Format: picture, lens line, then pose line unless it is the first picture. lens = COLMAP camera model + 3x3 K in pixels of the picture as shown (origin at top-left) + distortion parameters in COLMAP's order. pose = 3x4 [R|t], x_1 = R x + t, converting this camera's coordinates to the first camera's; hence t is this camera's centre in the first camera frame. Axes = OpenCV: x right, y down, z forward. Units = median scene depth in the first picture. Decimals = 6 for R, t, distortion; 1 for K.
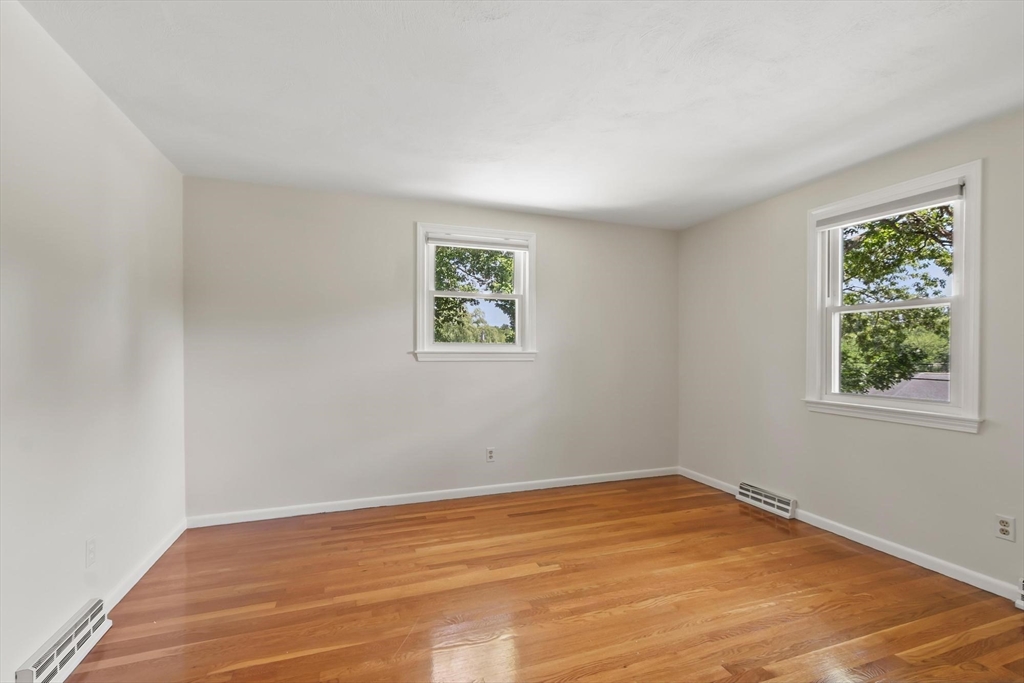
lens RADIAL K [[452.3, 0, 503.5], [0, 452.3, 345.8], [0, 0, 1]] dist [0.001811, -0.000733]
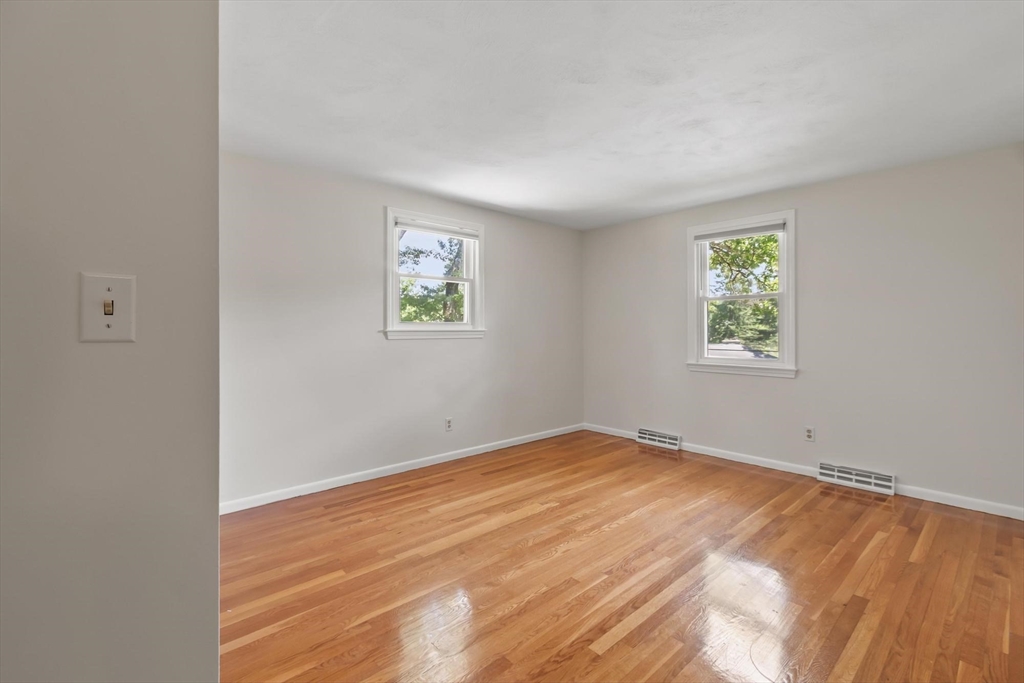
lens RADIAL K [[452.3, 0, 508.3], [0, 452.3, 318.3], [0, 0, 1]] dist [0.001811, -0.000733]
pose [[0.925315, 0.003779, 0.379180, -0.368215], [0.001981, 0.999889, -0.014798, 0.001709], [-0.379194, 0.014444, 0.925205, -0.080163]]
